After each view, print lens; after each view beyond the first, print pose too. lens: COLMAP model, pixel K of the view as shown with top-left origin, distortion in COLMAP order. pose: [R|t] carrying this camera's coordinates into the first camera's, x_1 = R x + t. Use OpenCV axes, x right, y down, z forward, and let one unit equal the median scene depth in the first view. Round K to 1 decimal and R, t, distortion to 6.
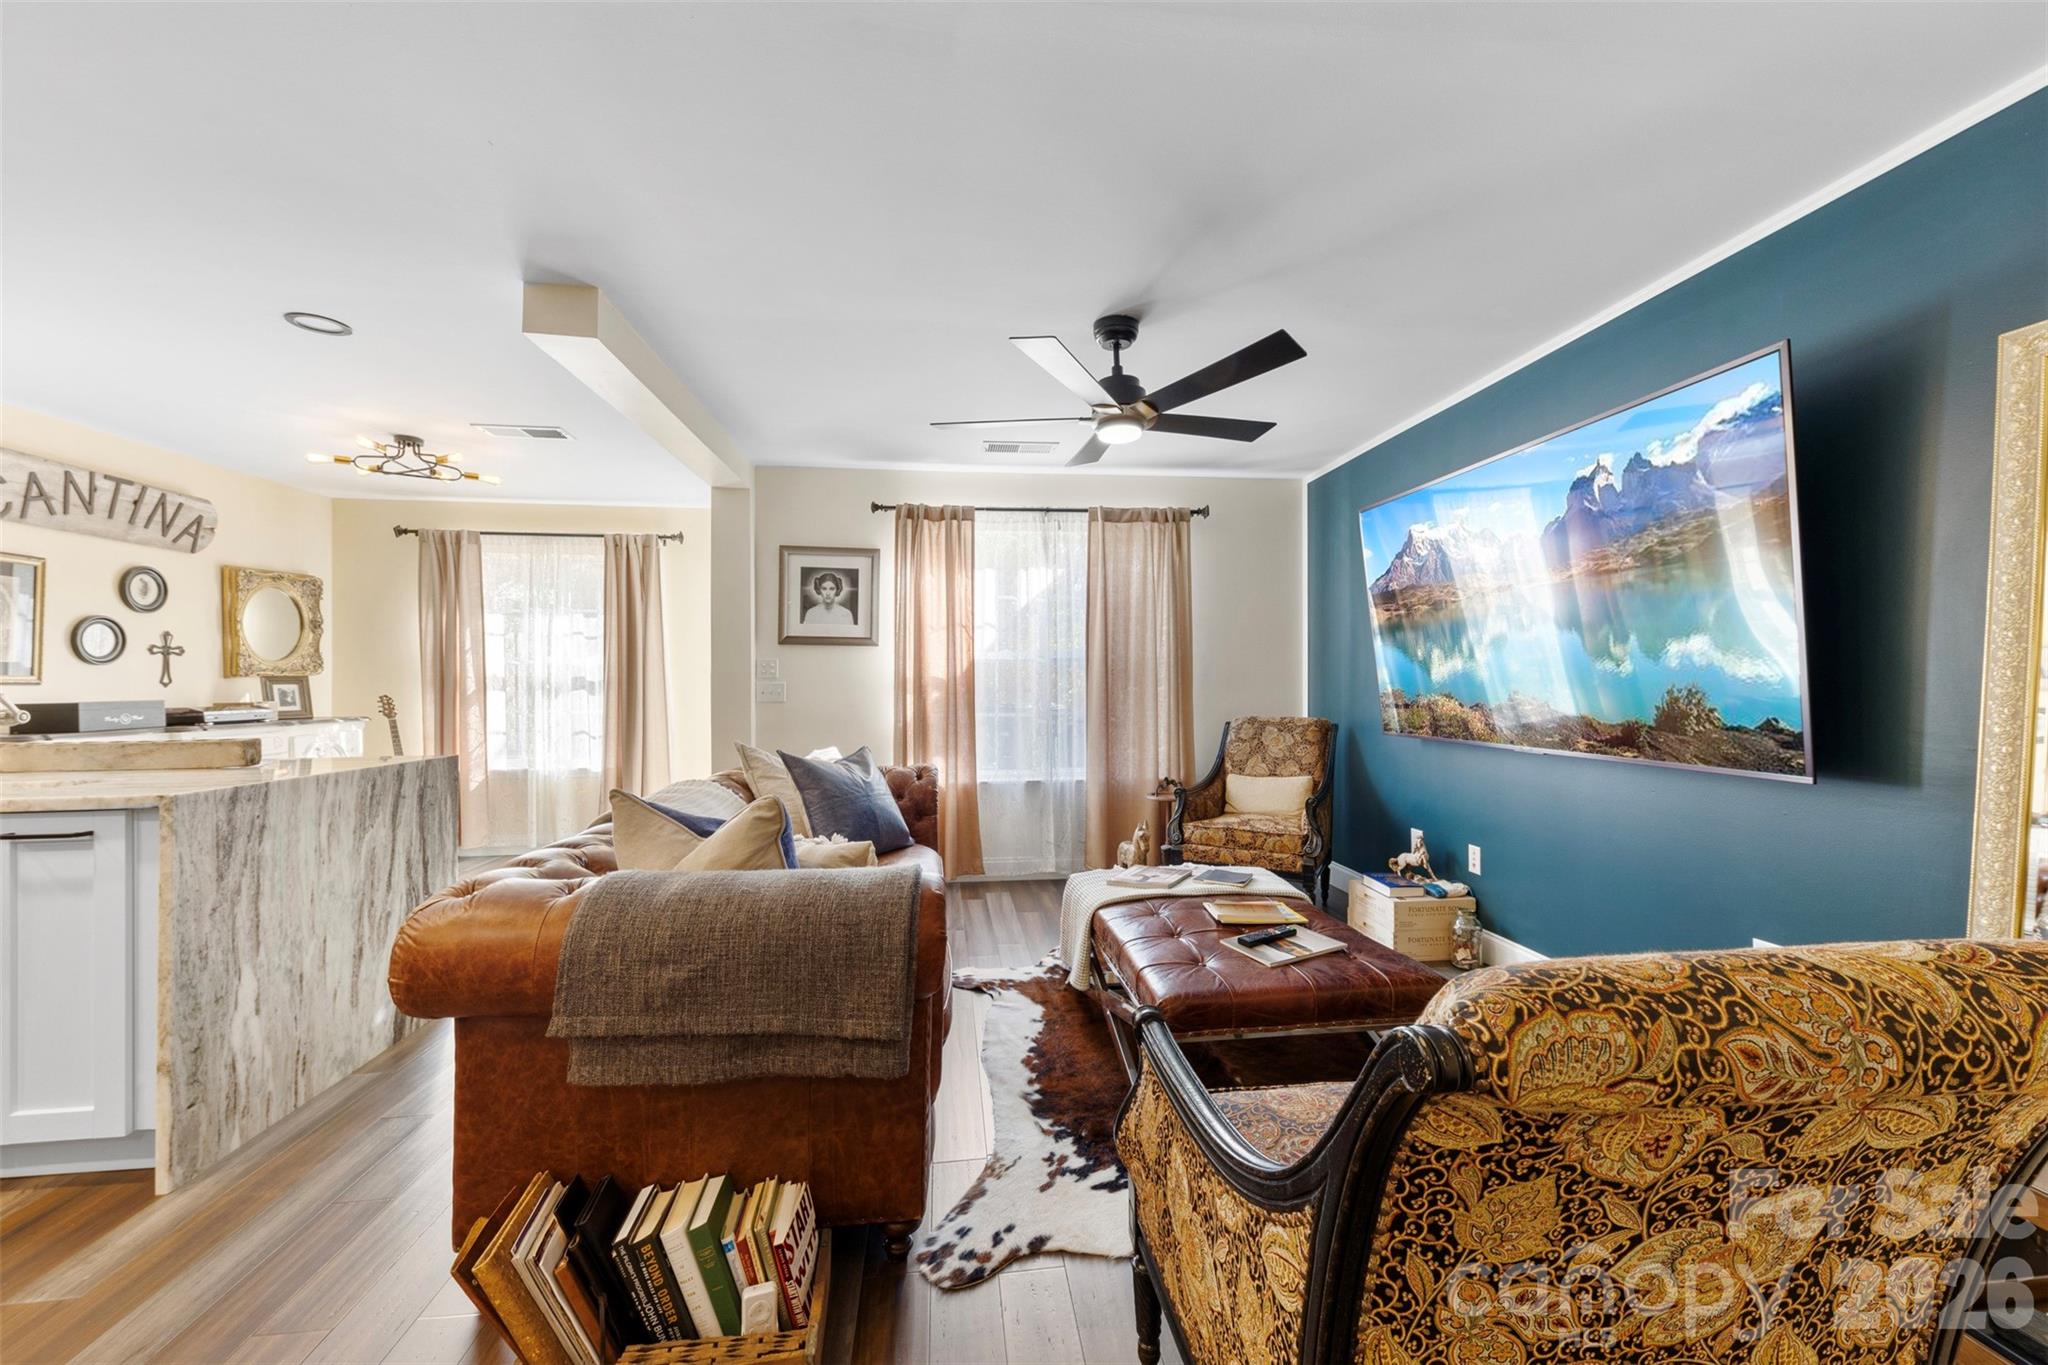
lens RADIAL K [[780.9, 0, 1031.4], [0, 780.9, 677.1], [0, 0, 1]] dist [0.014909, -0.005514]
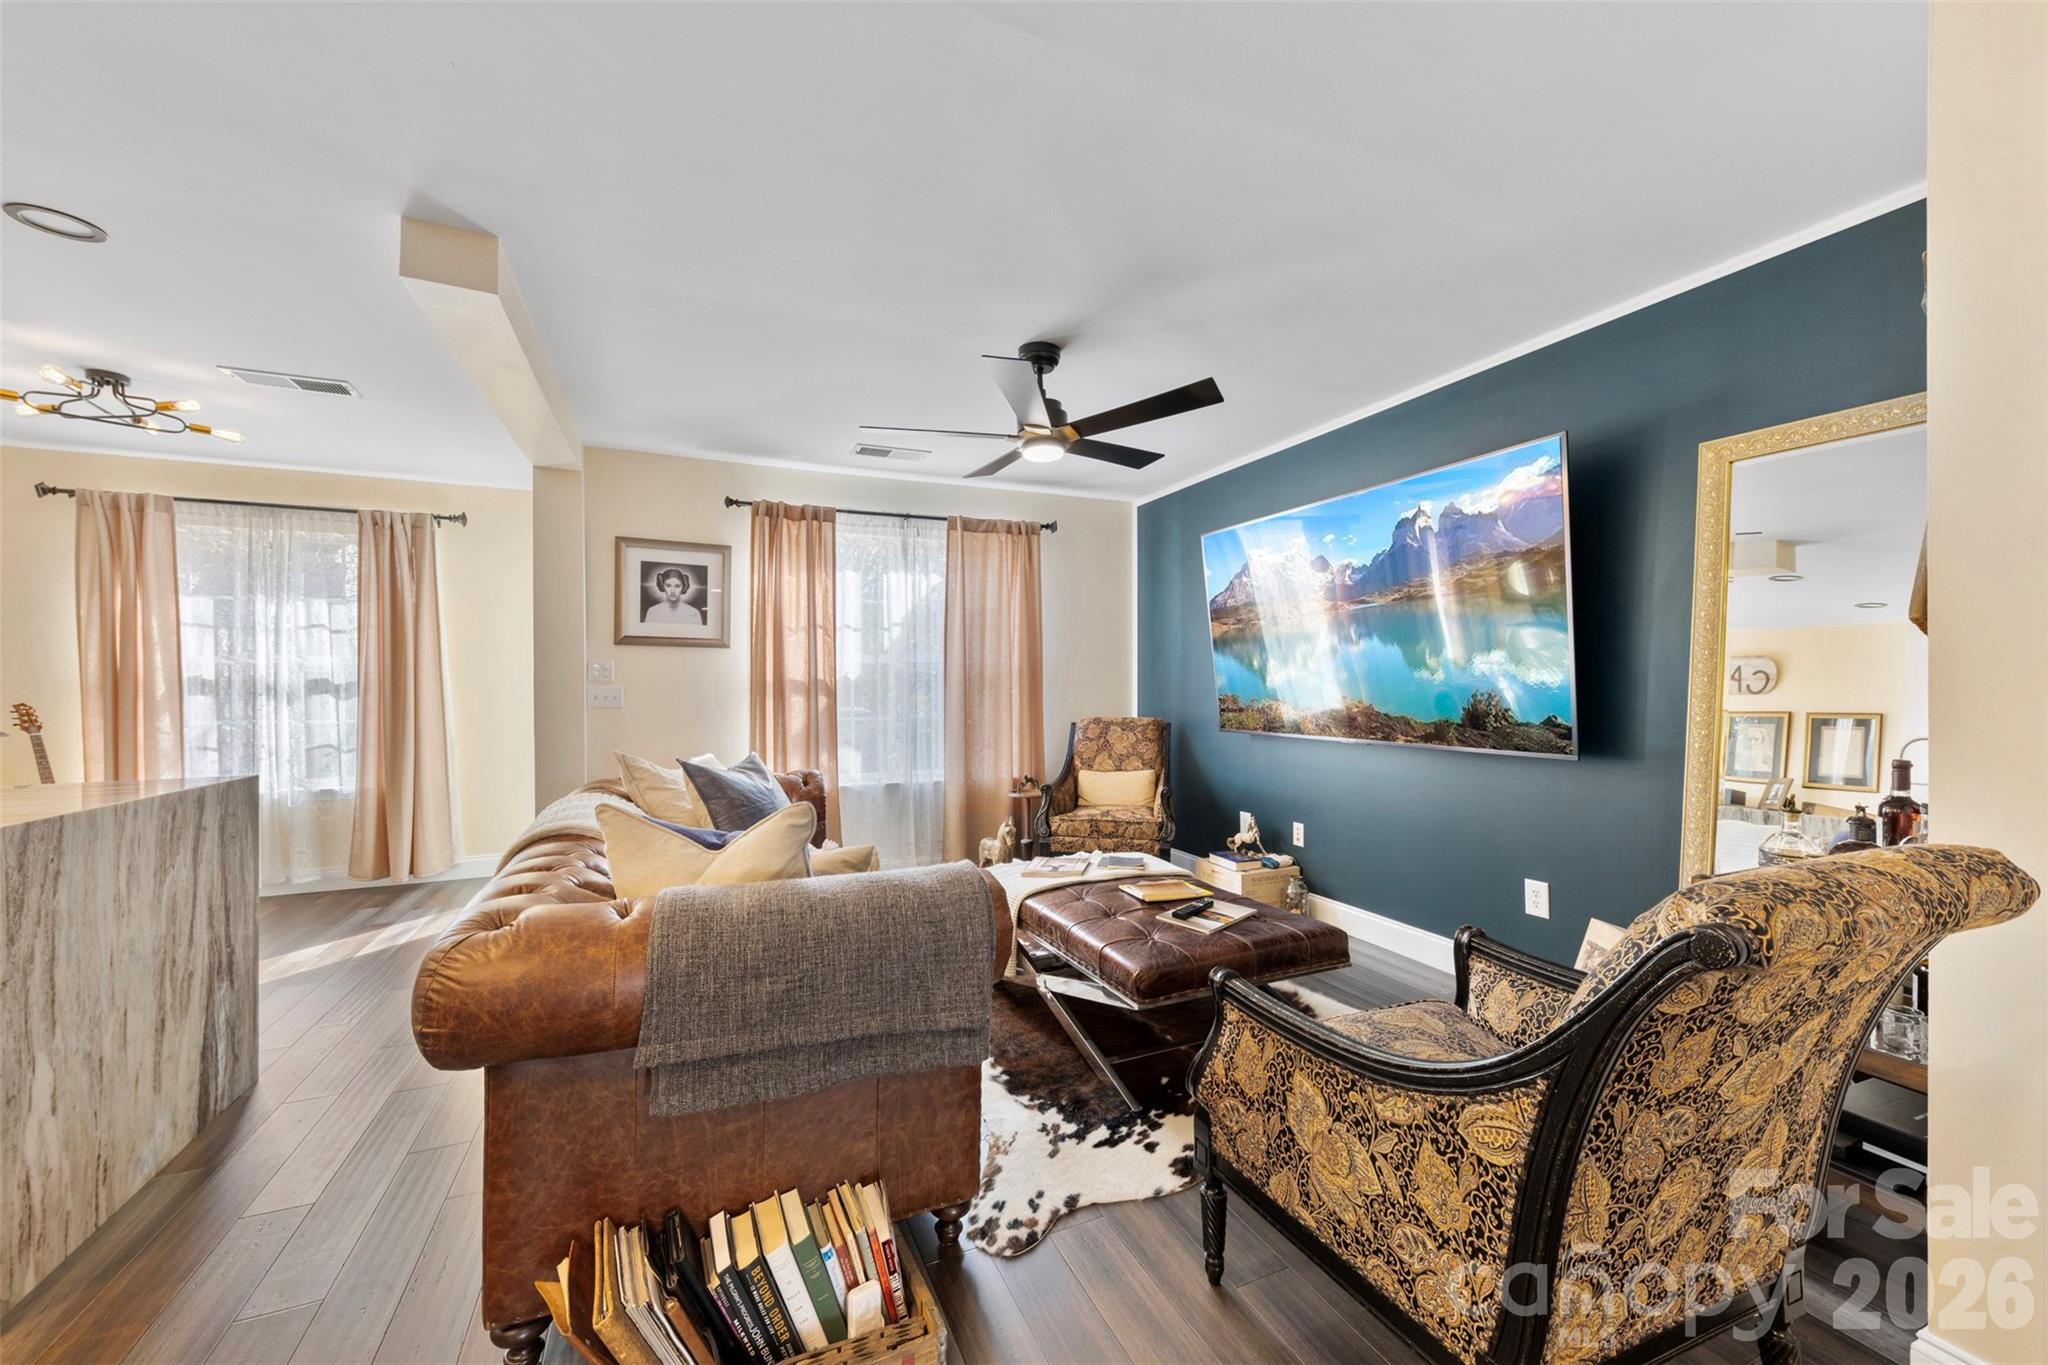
lens RADIAL K [[780.9, 0, 1013.2], [0, 780.9, 688.0], [0, 0, 1]] dist [0.014909, -0.005514]
pose [[0.959149, -0.000117, 0.282901, -0.158494], [-0.002211, 0.999966, 0.007908, -0.000149], [-0.282892, -0.008211, 0.959117, -0.004419]]
